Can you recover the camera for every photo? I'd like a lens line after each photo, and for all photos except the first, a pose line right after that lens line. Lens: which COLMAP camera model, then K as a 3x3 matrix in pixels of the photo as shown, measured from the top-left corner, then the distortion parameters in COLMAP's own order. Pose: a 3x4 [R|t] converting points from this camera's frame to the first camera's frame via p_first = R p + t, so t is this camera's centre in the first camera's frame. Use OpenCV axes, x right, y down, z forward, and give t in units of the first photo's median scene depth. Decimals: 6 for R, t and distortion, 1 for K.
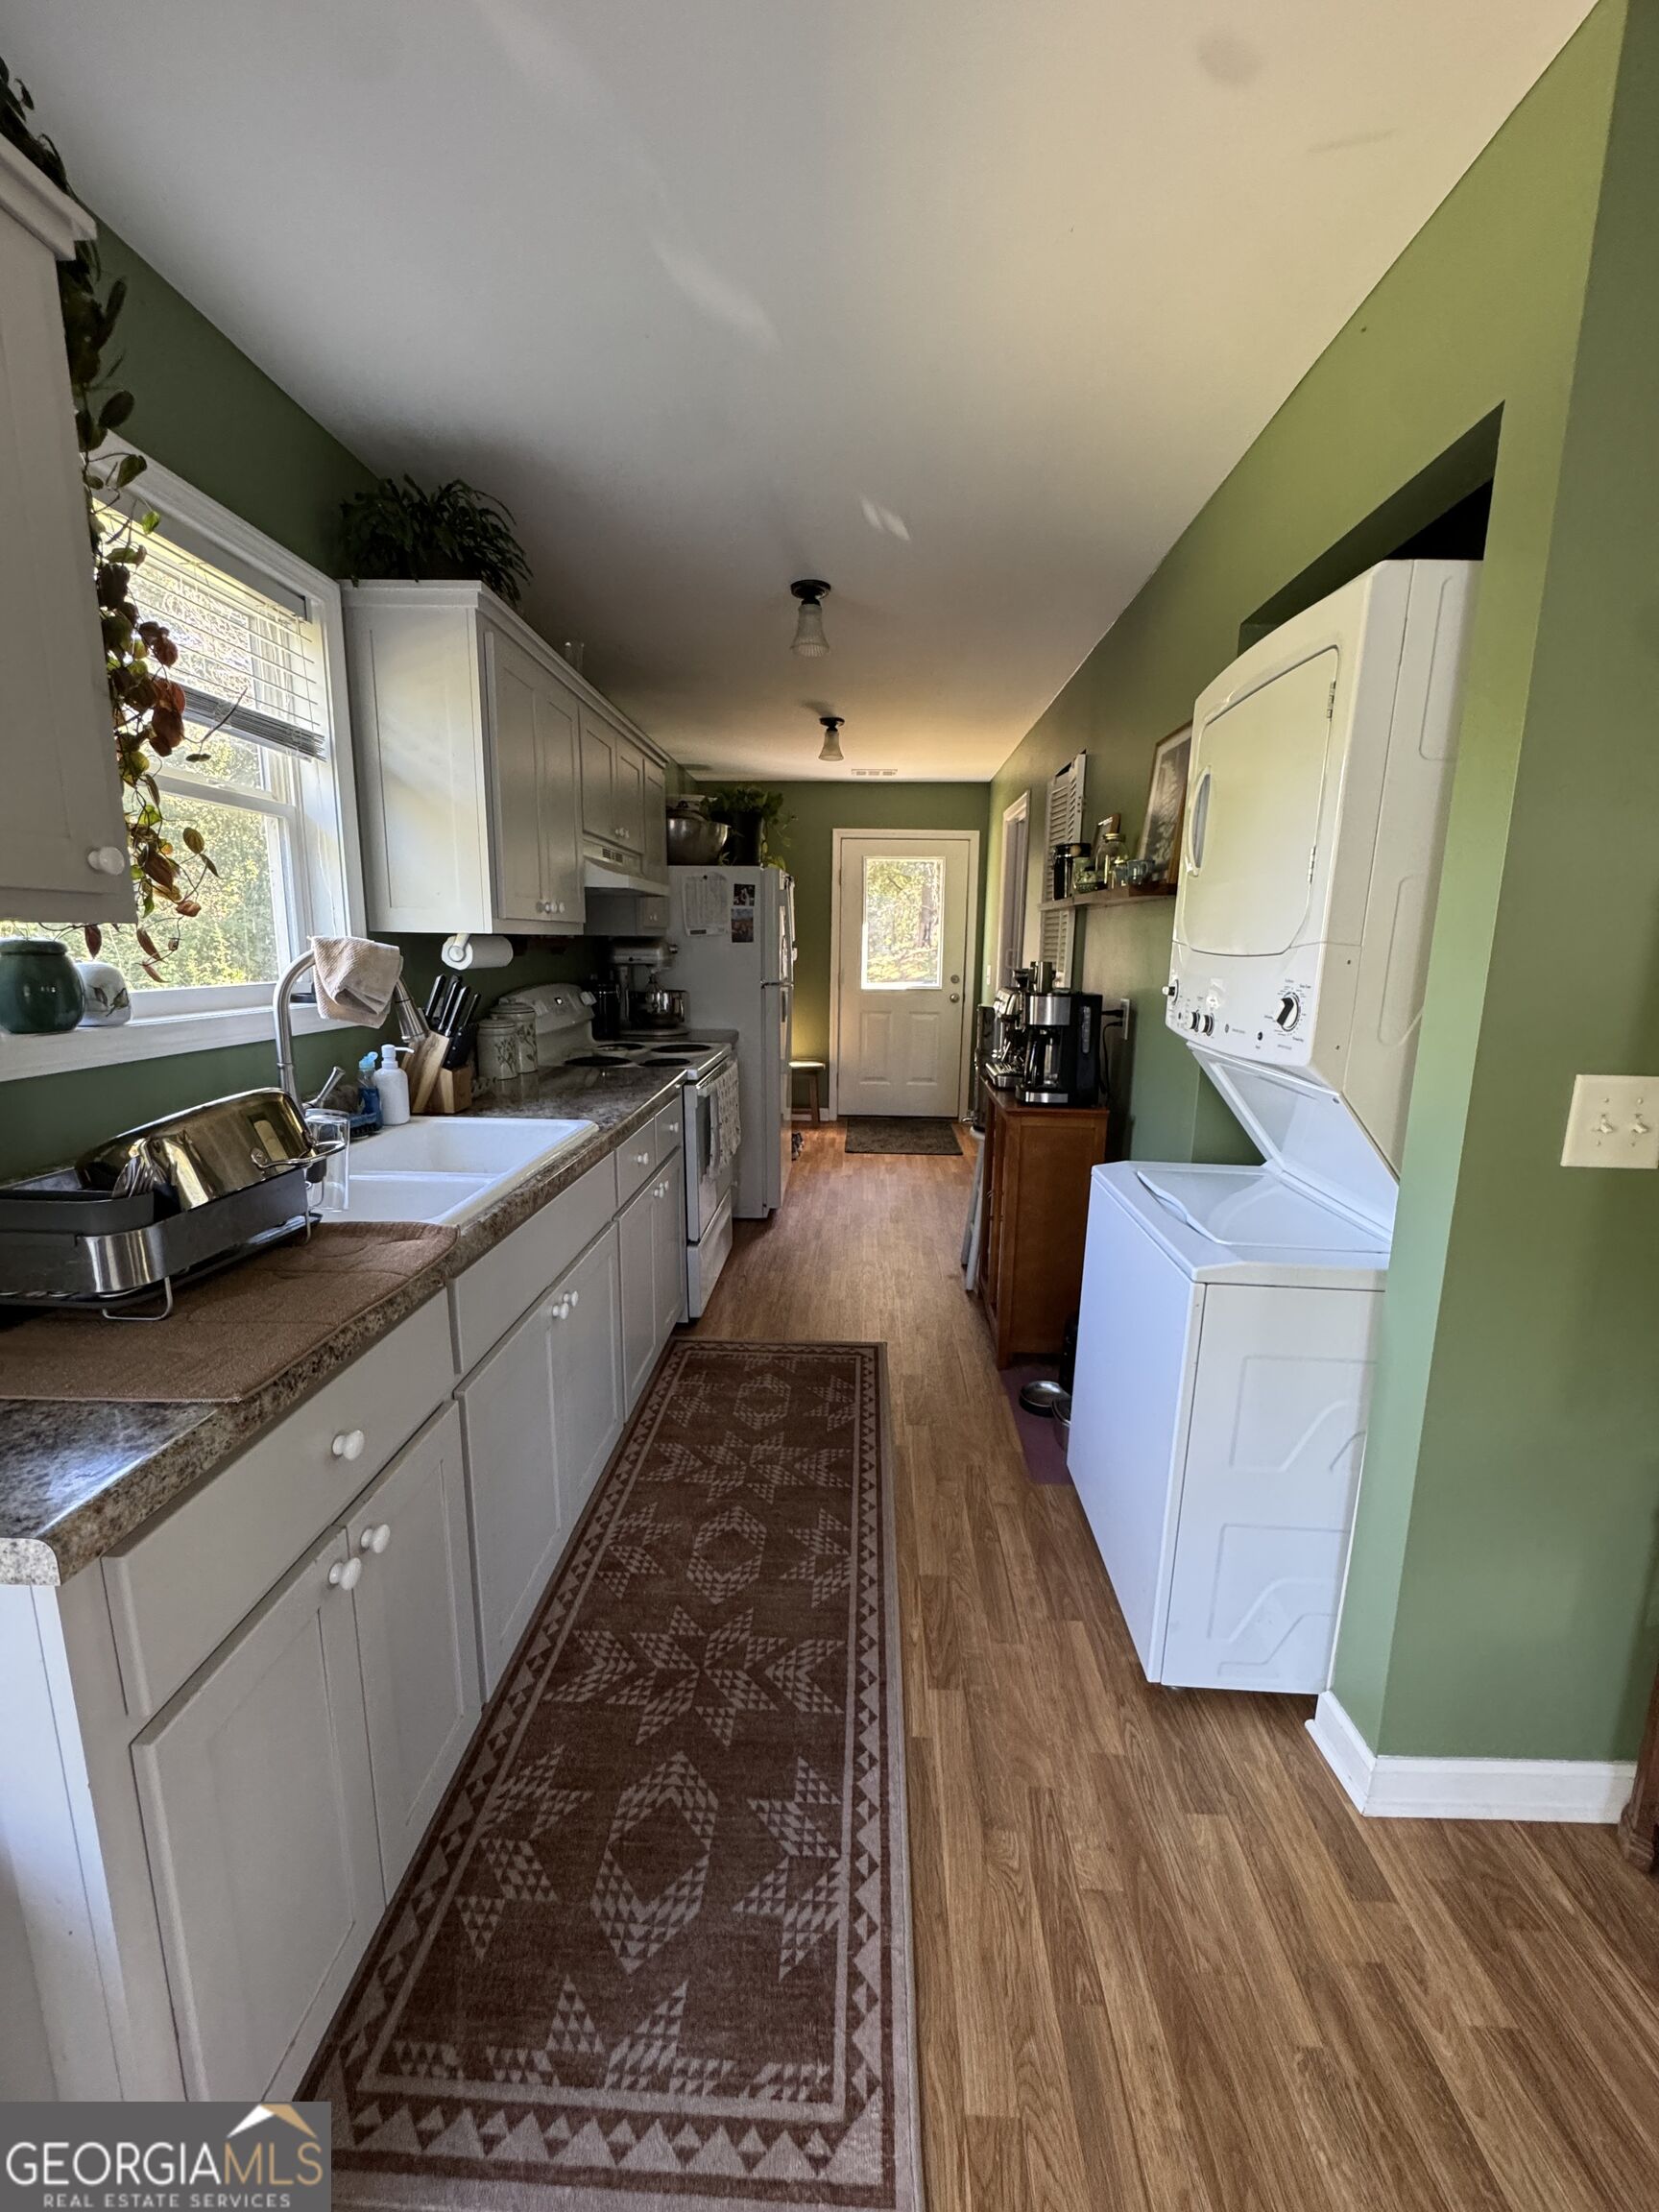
lens RADIAL K [[878.8, 0, 823.9], [0, 878.8, 1109.6], [0, 0, 1]] dist [-0.003115, 0.000555]
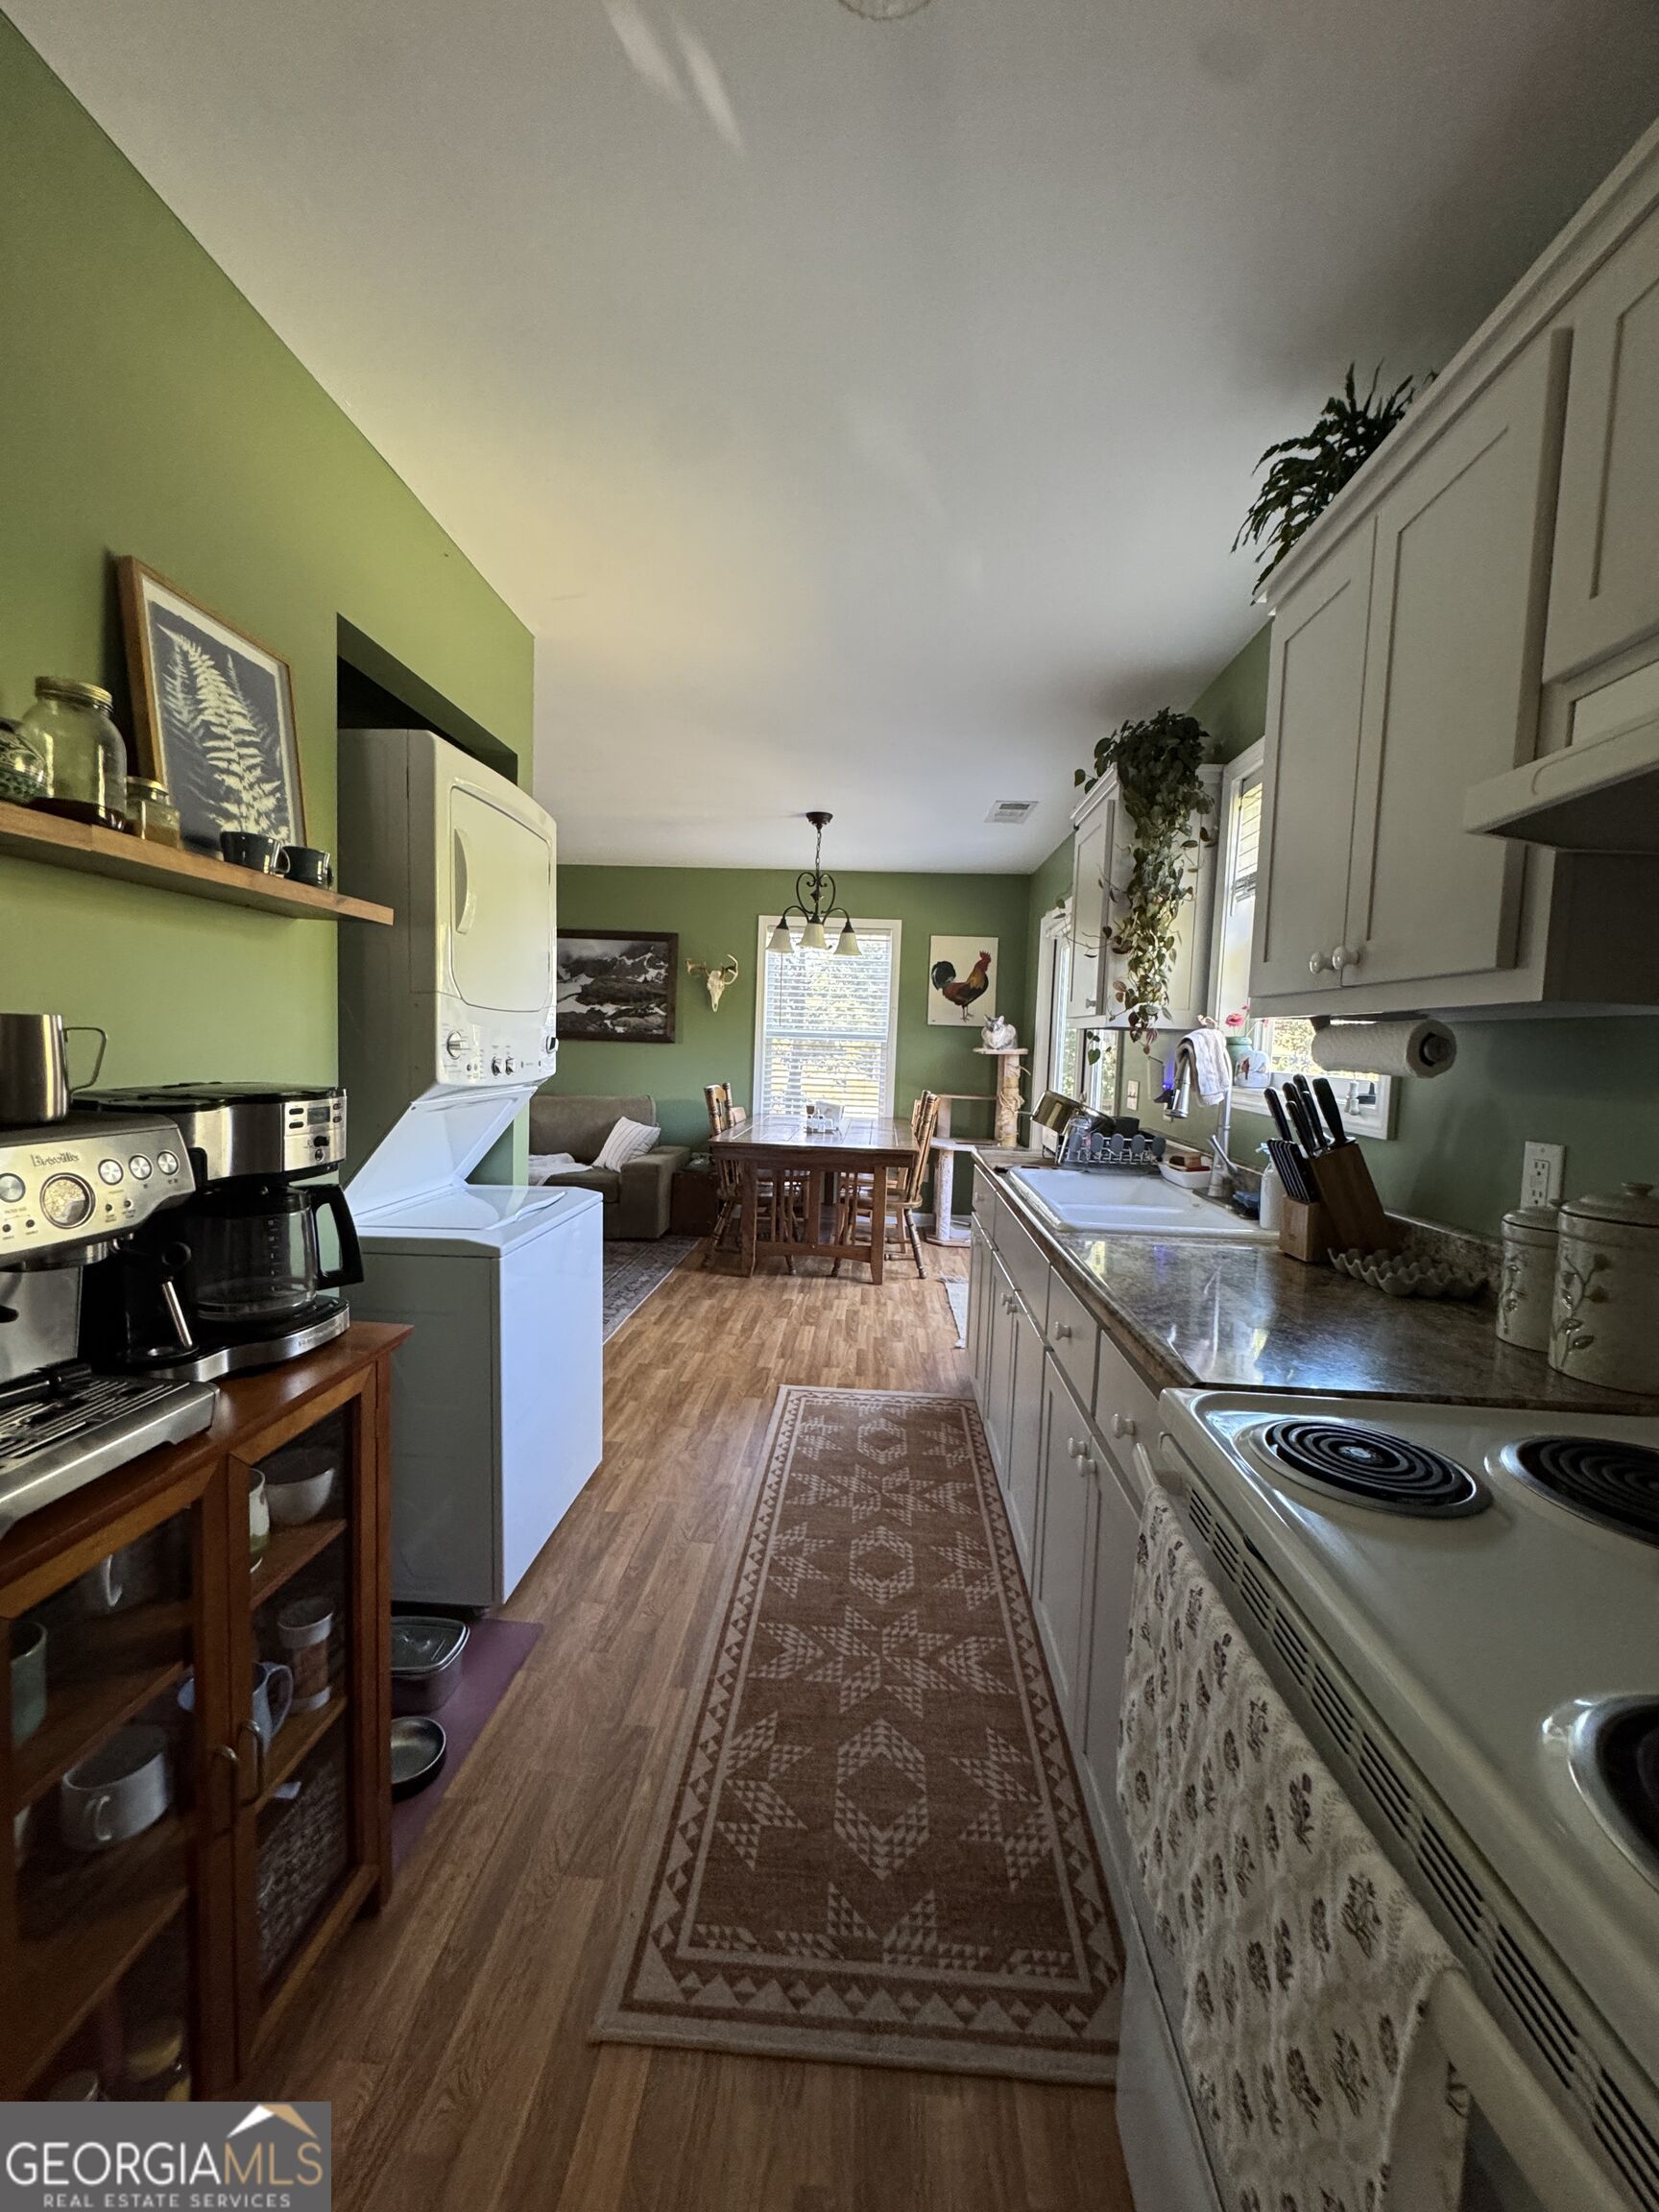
lens RADIAL K [[878.8, 0, 831.6], [0, 878.8, 1106.4], [0, 0, 1]] dist [-0.003115, 0.000555]
pose [[-0.998904, -0.046673, 0.003487, -0.025794], [-0.044142, 0.964254, 0.261276, -0.369068], [-0.015557, 0.260836, -0.965258, 2.096719]]
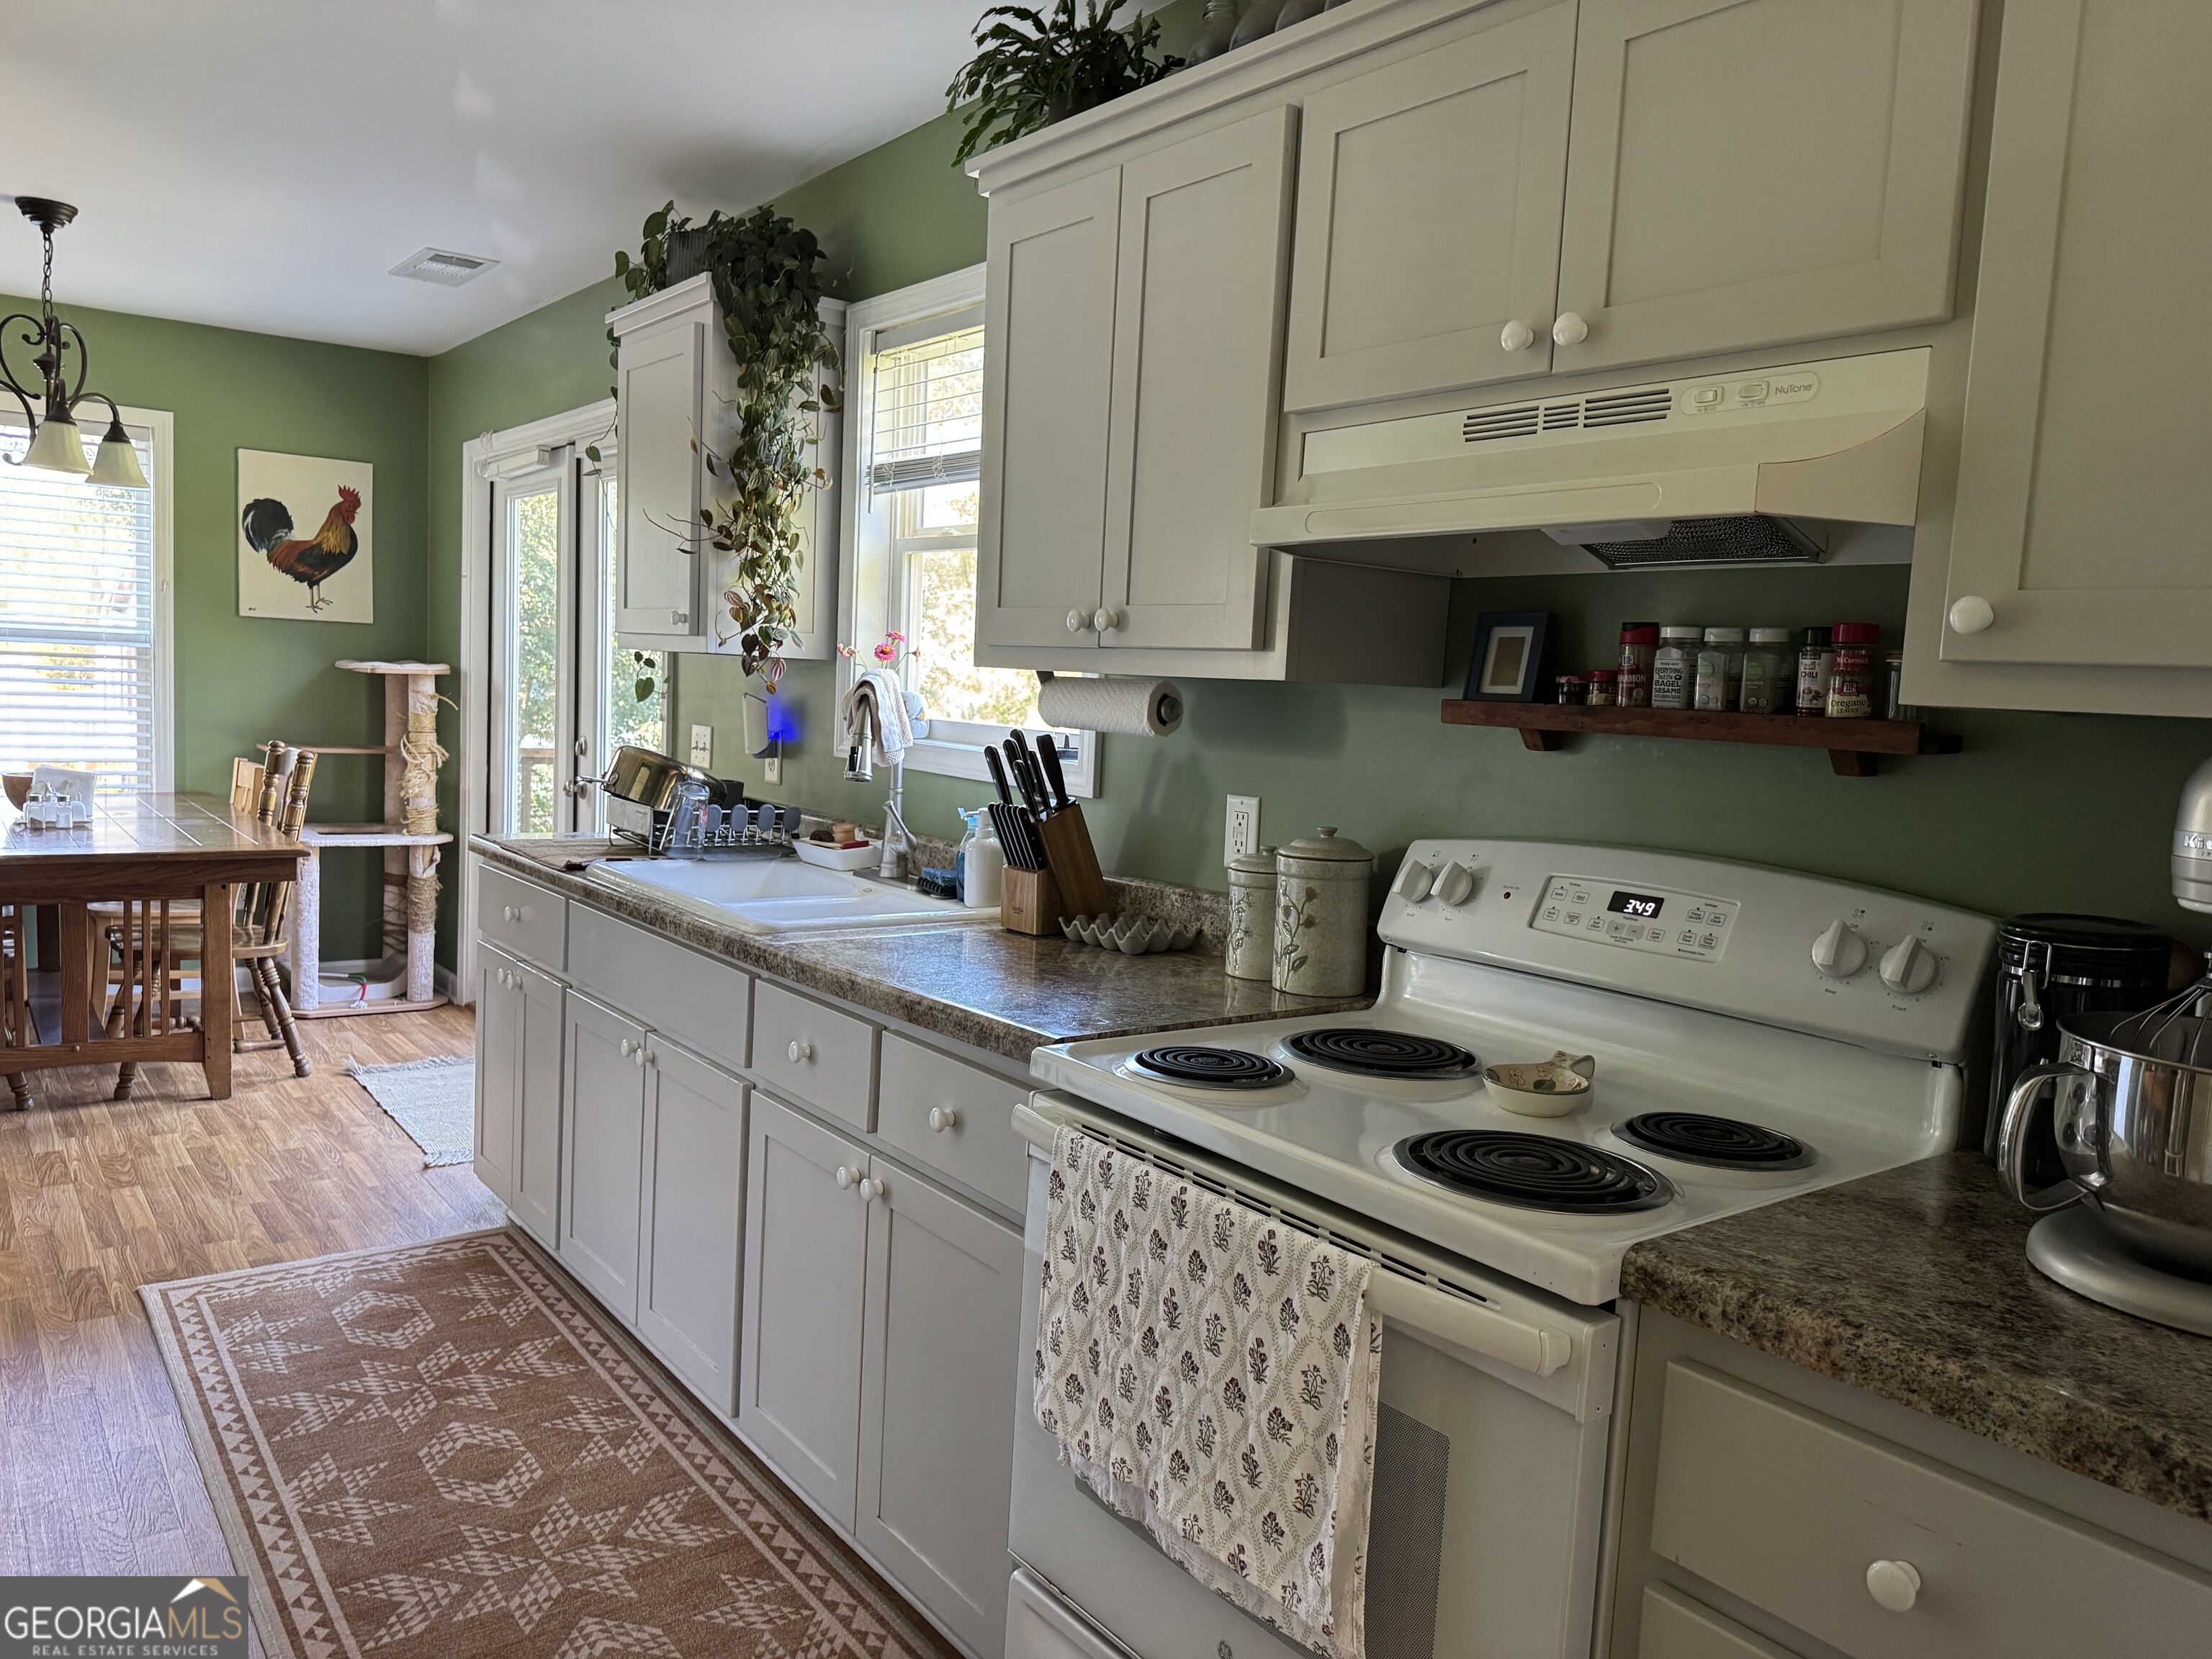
lens RADIAL K [[1554.6, 0, 1089.1], [0, 1554.6, 839.9], [0, 0, 1]] dist [0.056453, -0.070696]
pose [[-0.767186, 0.016712, -0.641207, 0.367368], [-0.176800, 0.955426, 0.236437, -0.438216], [0.616577, 0.294757, -0.730035, 2.322837]]
